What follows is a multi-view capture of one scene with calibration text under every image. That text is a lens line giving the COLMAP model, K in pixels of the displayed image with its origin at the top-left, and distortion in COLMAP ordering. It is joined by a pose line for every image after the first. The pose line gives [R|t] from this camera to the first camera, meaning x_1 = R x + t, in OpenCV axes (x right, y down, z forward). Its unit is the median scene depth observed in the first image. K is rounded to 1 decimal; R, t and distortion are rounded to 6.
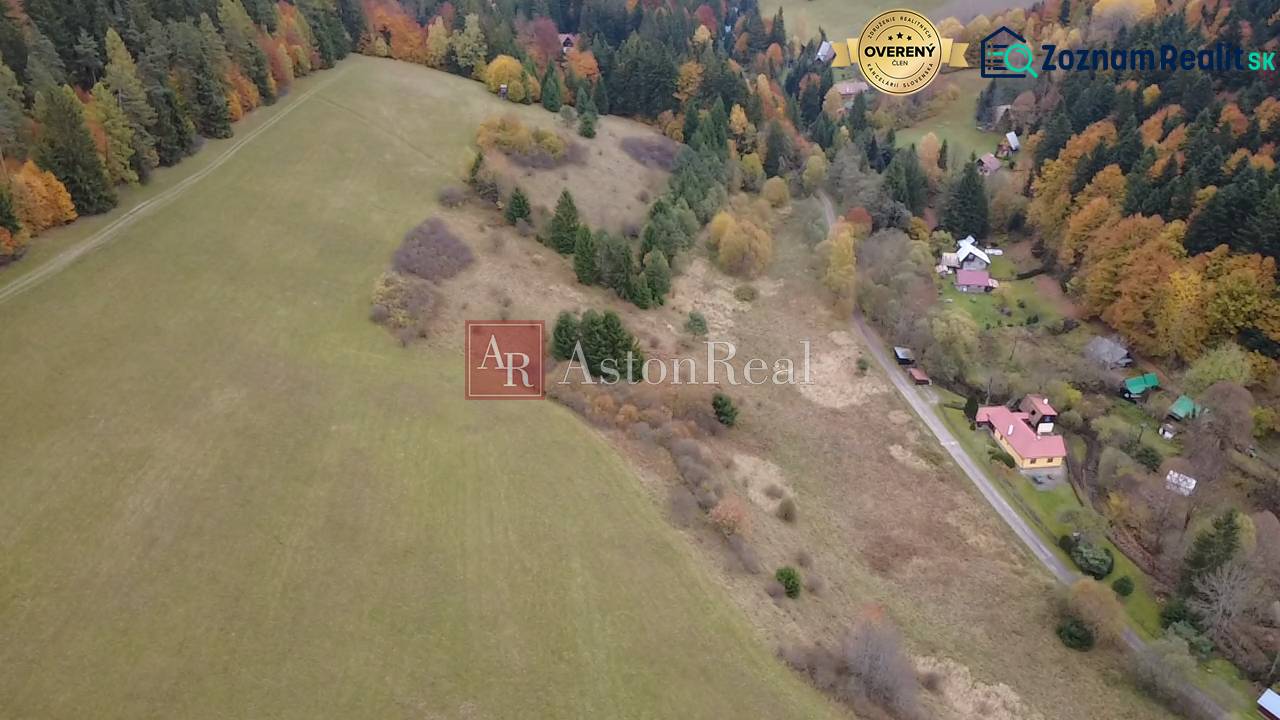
lens RADIAL K [[939.6, 0, 638.7], [0, 939.6, 359.7], [0, 0, 1]] dist [-0.000104, -0.002990]
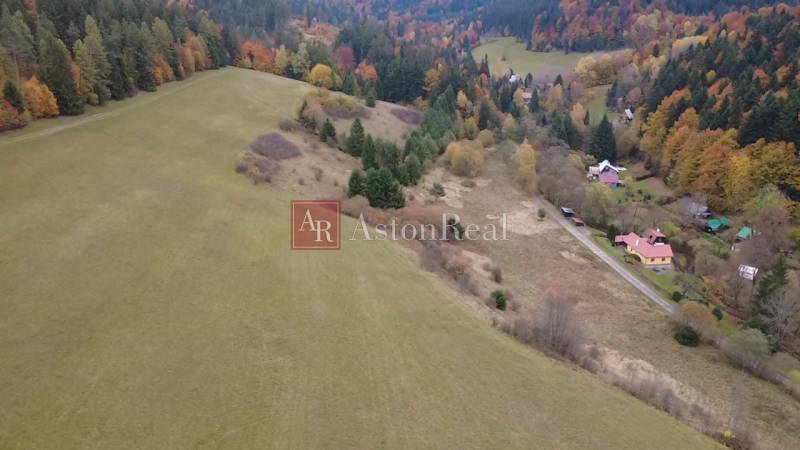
lens RADIAL K [[587.3, 0, 399.2], [0, 587.3, 224.8], [0, 0, 1]] dist [-0.000104, -0.002990]
pose [[0.999991, -0.000725, -0.004093, -0.000225], [0.000111, 0.989008, -0.147859, 0.153313], [0.004155, 0.147857, 0.989000, 0.013630]]
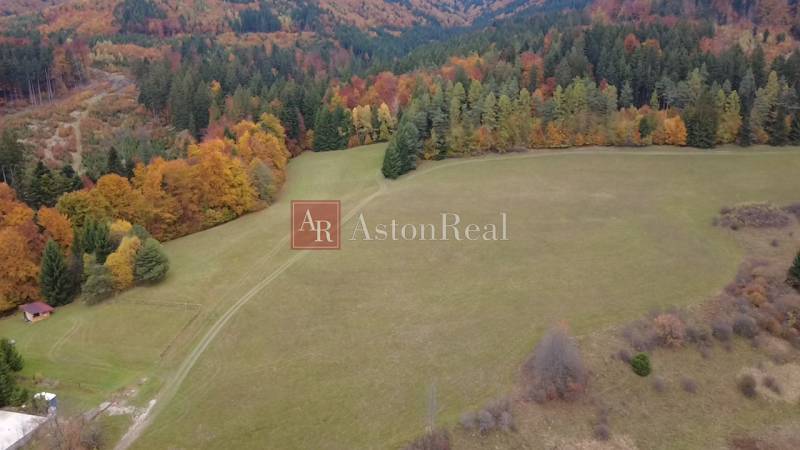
lens RADIAL K [[587.3, 0, 399.2], [0, 587.3, 224.8], [0, 0, 1]] dist [-0.000104, -0.002990]
pose [[0.007115, 0.248026, -0.968727, 0.598249], [-0.466043, 0.857931, 0.216236, 0.016077], [0.884734, 0.449930, 0.121695, 0.272733]]
